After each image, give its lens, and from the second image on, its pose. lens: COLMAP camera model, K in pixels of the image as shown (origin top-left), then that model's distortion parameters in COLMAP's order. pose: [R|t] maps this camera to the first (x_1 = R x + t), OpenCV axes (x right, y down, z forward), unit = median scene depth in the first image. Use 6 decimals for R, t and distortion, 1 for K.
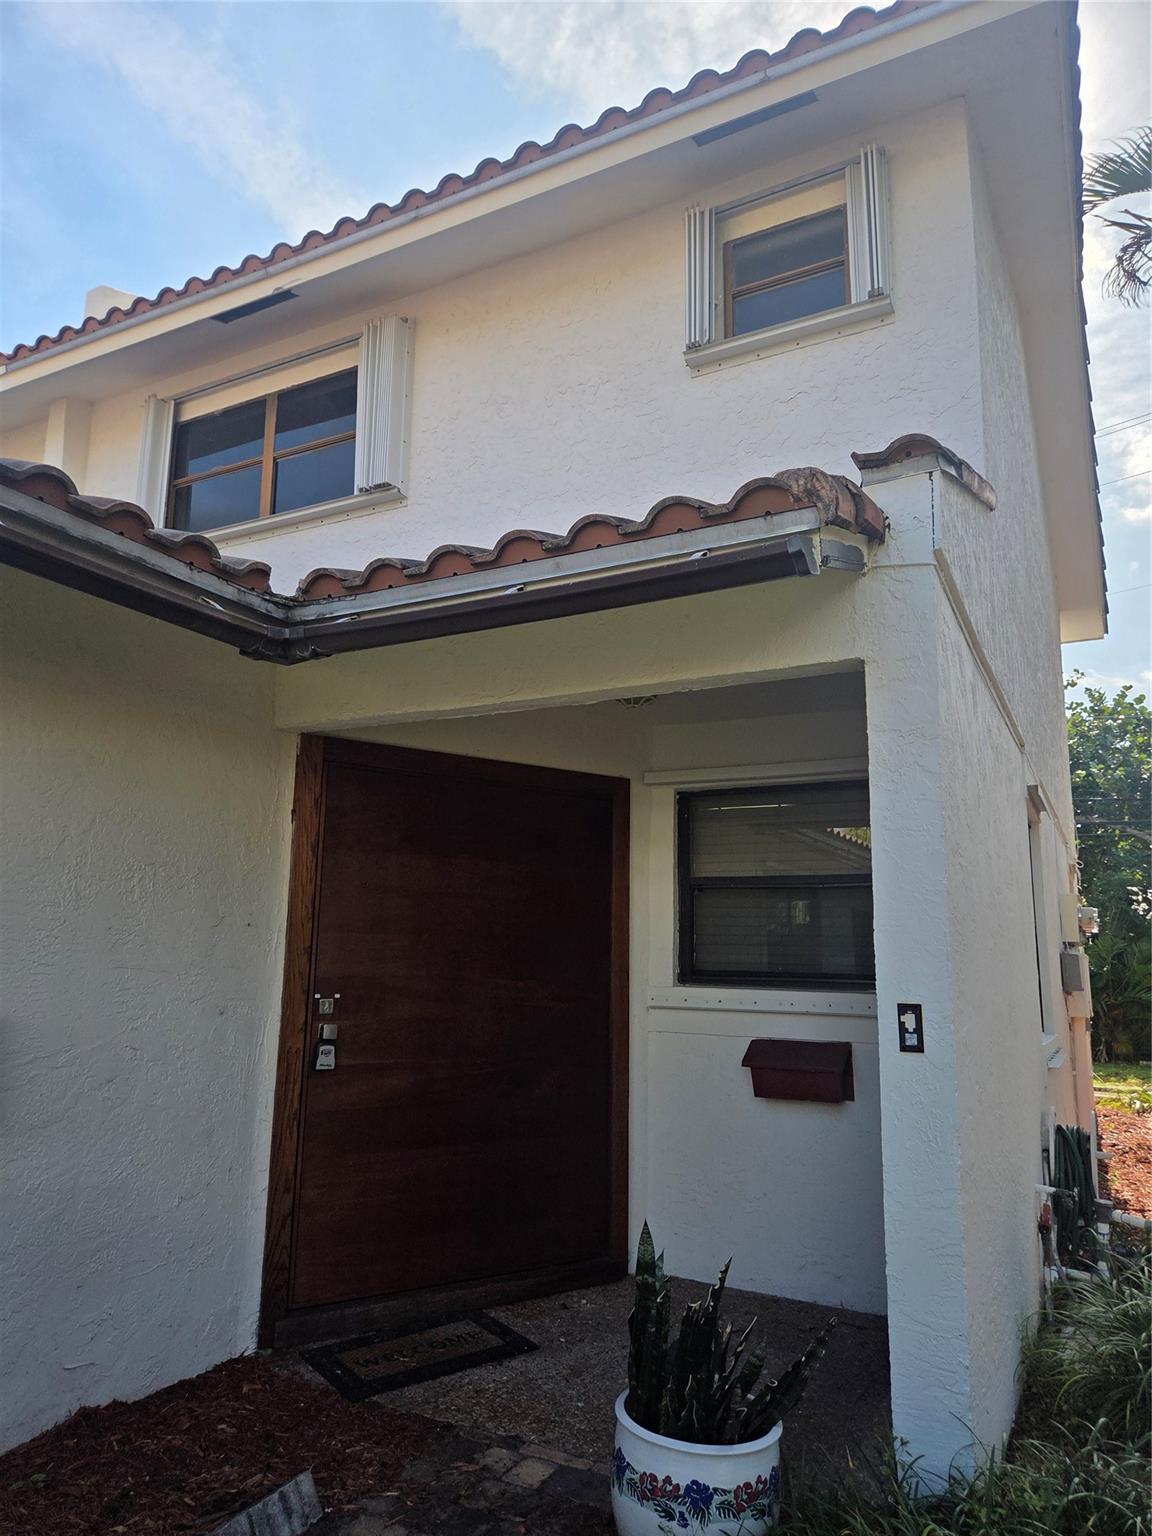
lens RADIAL K [[1040.0, 0, 551.1], [0, 1040.0, 767.6], [0, 0, 1]] dist [0.065362, -0.061598]
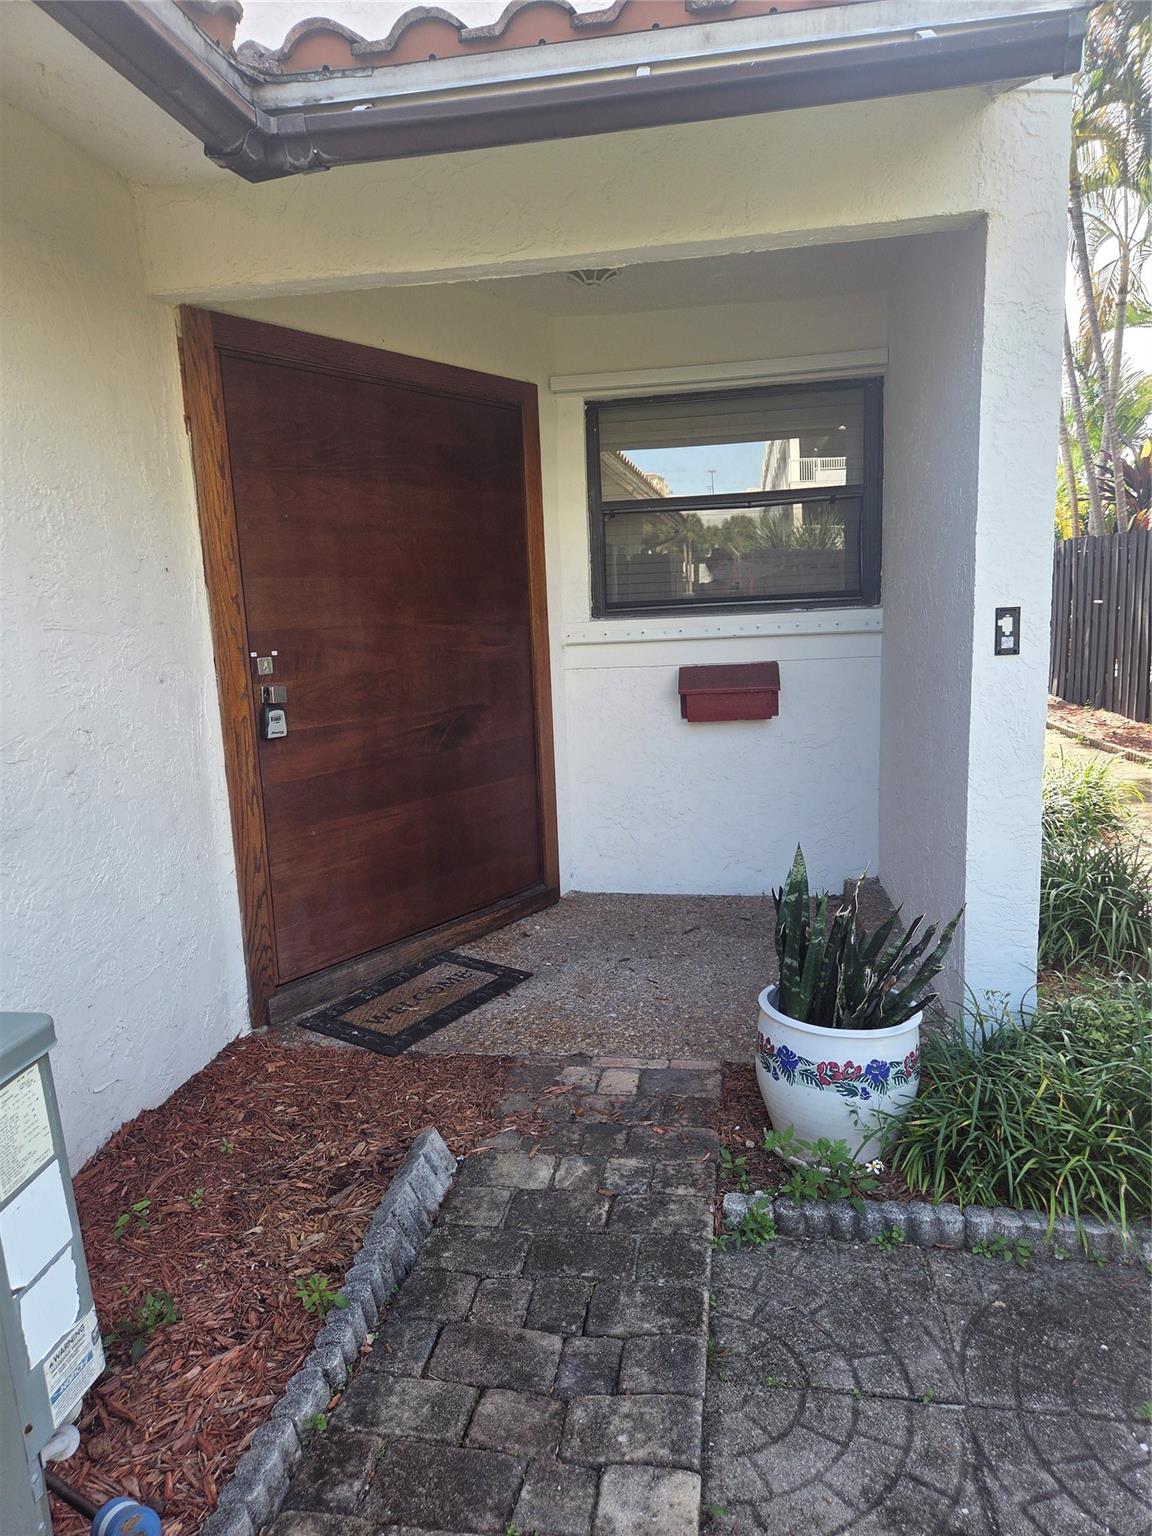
lens RADIAL K [[1040.0, 0, 573.3], [0, 1040.0, 775.5], [0, 0, 1]] dist [0.065362, -0.061598]
pose [[0.941731, -0.112246, 0.317087, -0.261479], [-0.001002, 0.941739, 0.336343, 0.029904], [-0.336366, -0.317062, 0.886752, 0.150103]]
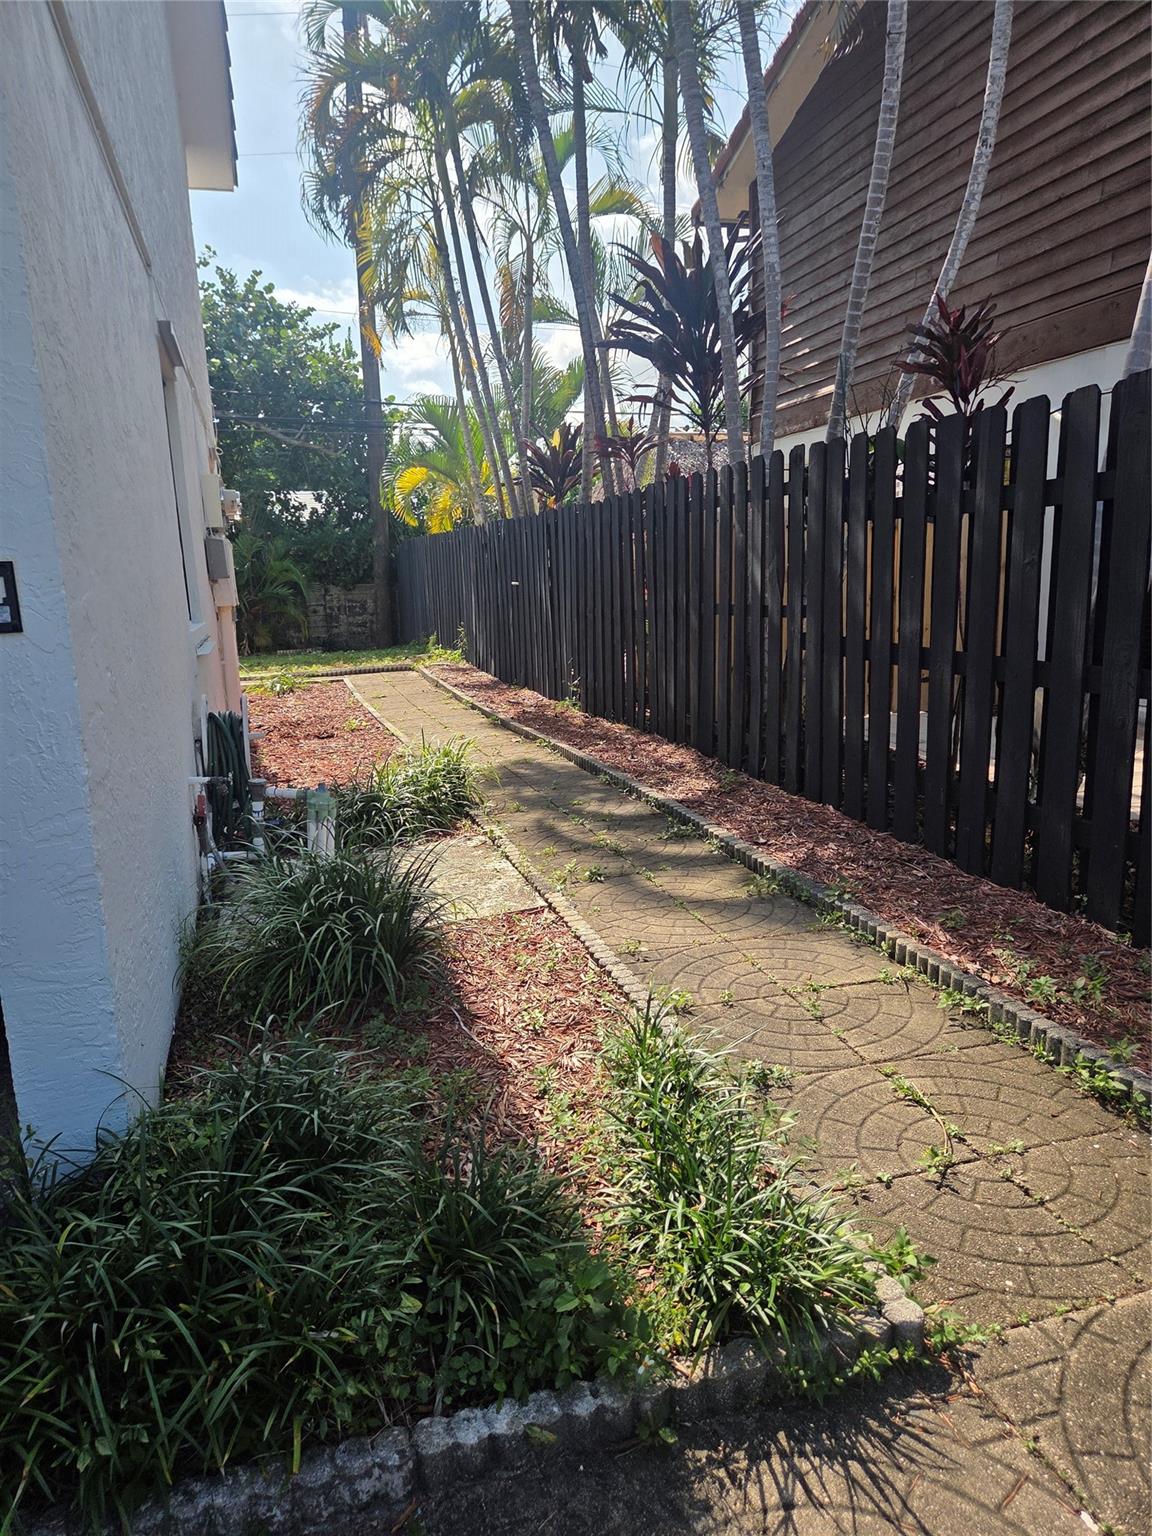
lens RADIAL K [[1040.0, 0, 582.5], [0, 1040.0, 773.3], [0, 0, 1]] dist [0.065362, -0.061598]
pose [[0.707119, -0.180082, 0.683779, 0.087753], [-0.079955, 0.940460, 0.330366, 0.070748], [-0.702560, -0.288280, 0.650619, 0.188058]]
